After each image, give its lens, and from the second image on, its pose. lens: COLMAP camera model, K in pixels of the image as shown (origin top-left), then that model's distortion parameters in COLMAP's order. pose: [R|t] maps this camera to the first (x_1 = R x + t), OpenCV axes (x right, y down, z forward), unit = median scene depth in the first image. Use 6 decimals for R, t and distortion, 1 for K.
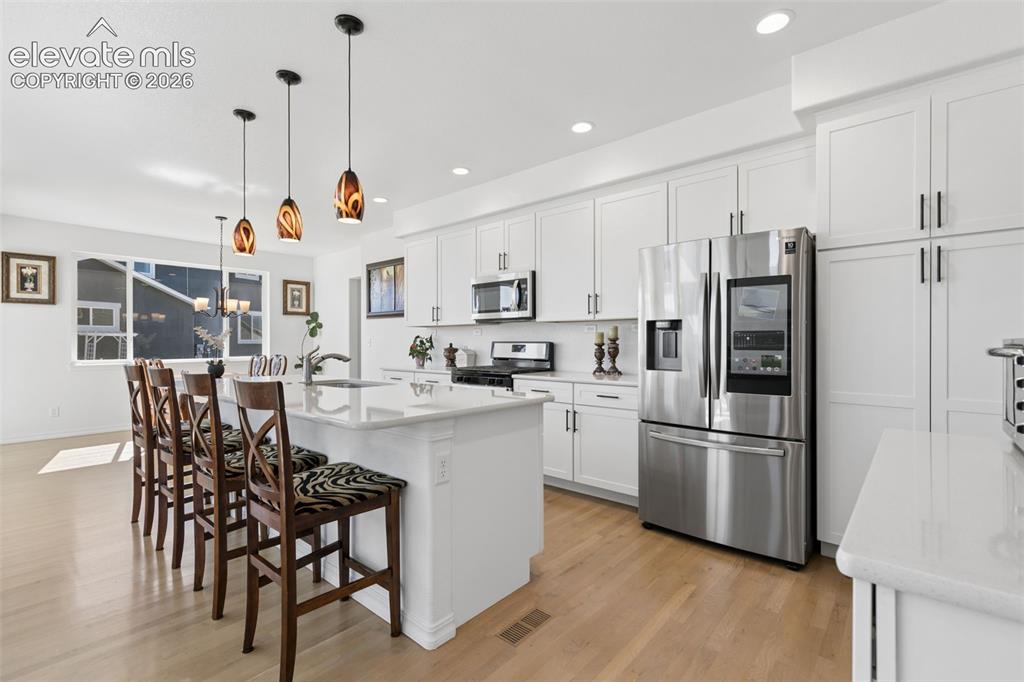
lens RADIAL K [[459.7, 0, 514.1], [0, 459.7, 343.8], [0, 0, 1]] dist [0.001308, 0.000226]
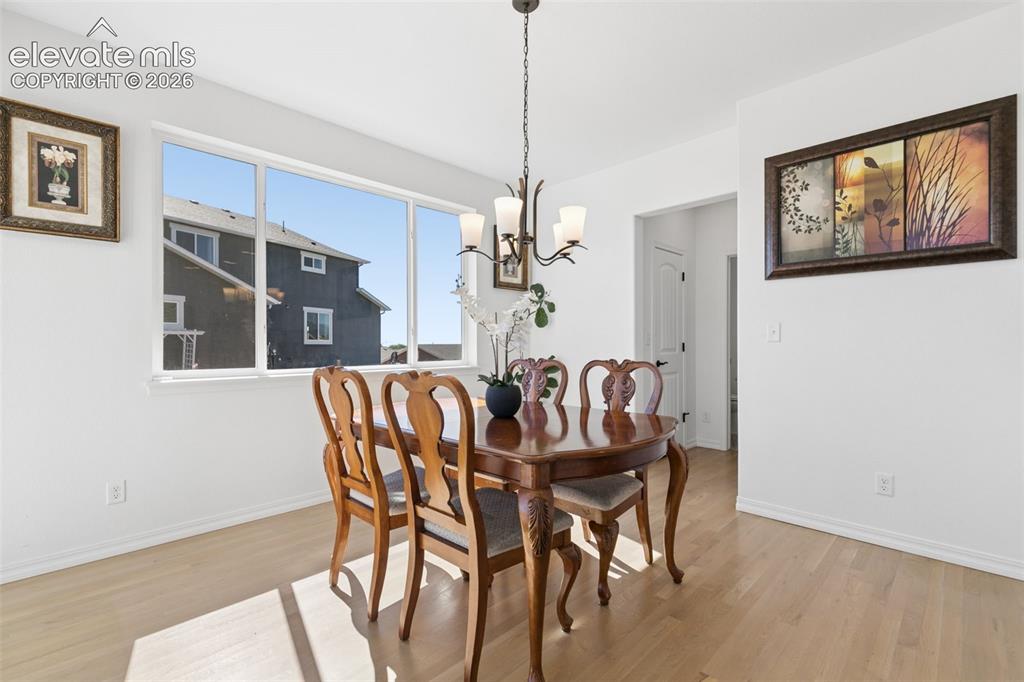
lens RADIAL K [[459.7, 0, 514.1], [0, 459.7, 343.8], [0, 0, 1]] dist [0.001308, 0.000226]
pose [[0.997884, -0.001247, -0.065008, -0.609533], [0.001082, 0.999996, -0.002572, 0.011022], [0.065011, 0.002496, 0.997881, 0.605196]]
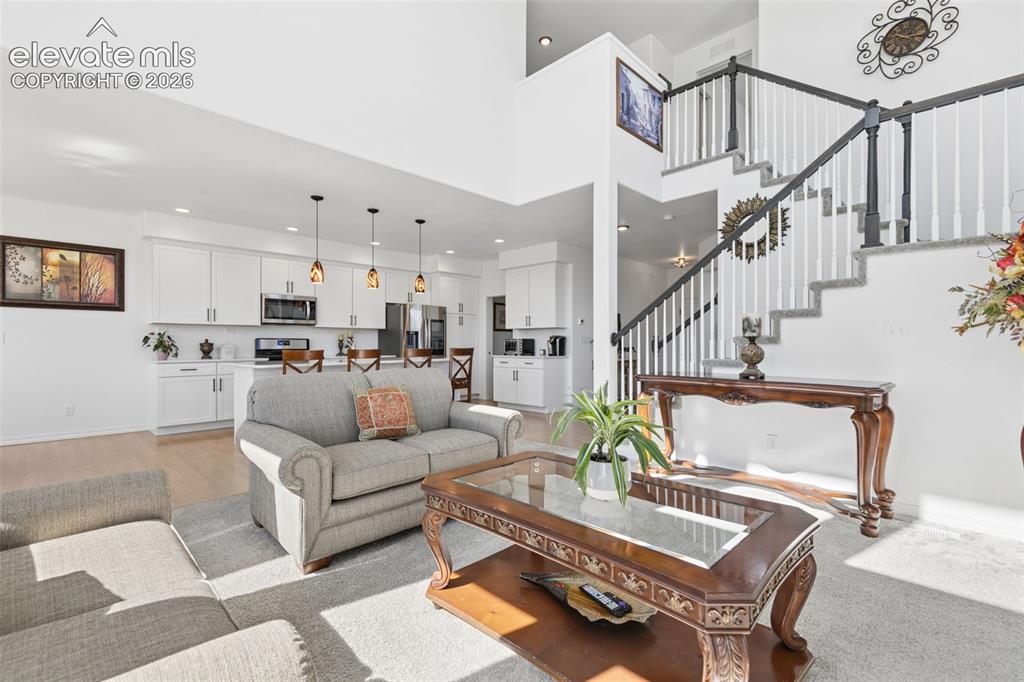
lens RADIAL K [[459.7, 0, 514.1], [0, 459.7, 343.8], [0, 0, 1]] dist [0.001308, 0.000226]
pose [[0.070919, 0.001546, 0.997481, -1.157284], [0.002747, 0.999995, -0.001745, 0.013991], [-0.997478, 0.002864, 0.070914, 0.095991]]
